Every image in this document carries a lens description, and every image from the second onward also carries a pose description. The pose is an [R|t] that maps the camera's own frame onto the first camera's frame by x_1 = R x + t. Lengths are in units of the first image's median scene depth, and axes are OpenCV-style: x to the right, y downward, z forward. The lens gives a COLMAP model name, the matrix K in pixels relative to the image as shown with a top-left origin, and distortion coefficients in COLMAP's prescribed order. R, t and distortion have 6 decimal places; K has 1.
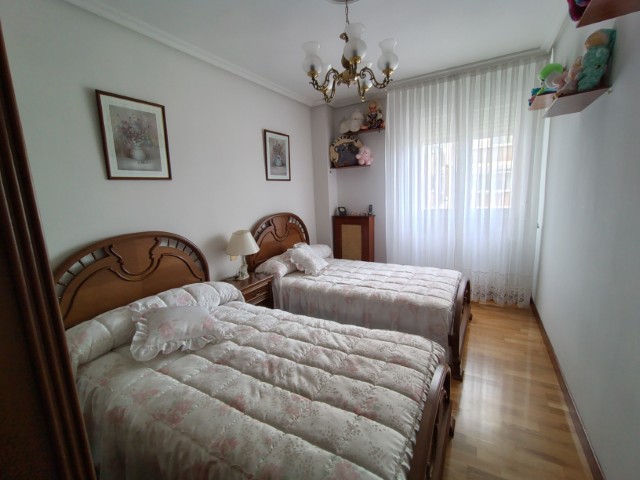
lens RADIAL K [[286.2, 0, 321.9], [0, 286.2, 238.1], [0, 0, 1]] dist [0.000369, -0.000444]
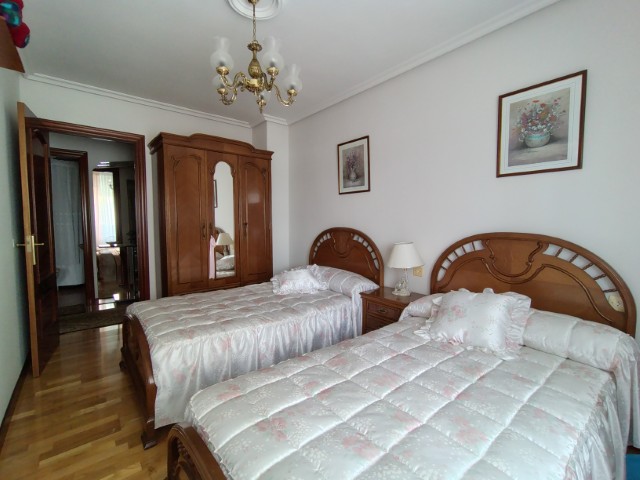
lens RADIAL K [[294.4, 0, 319.5], [0, 294.4, 210.8], [0, 0, 1]] dist [-0.000067, -0.000172]
pose [[-0.343801, 0.072978, -0.936203, 0.546630], [-0.078867, 0.991209, 0.106228, -0.167893], [0.935725, 0.110357, -0.335023, 0.868824]]
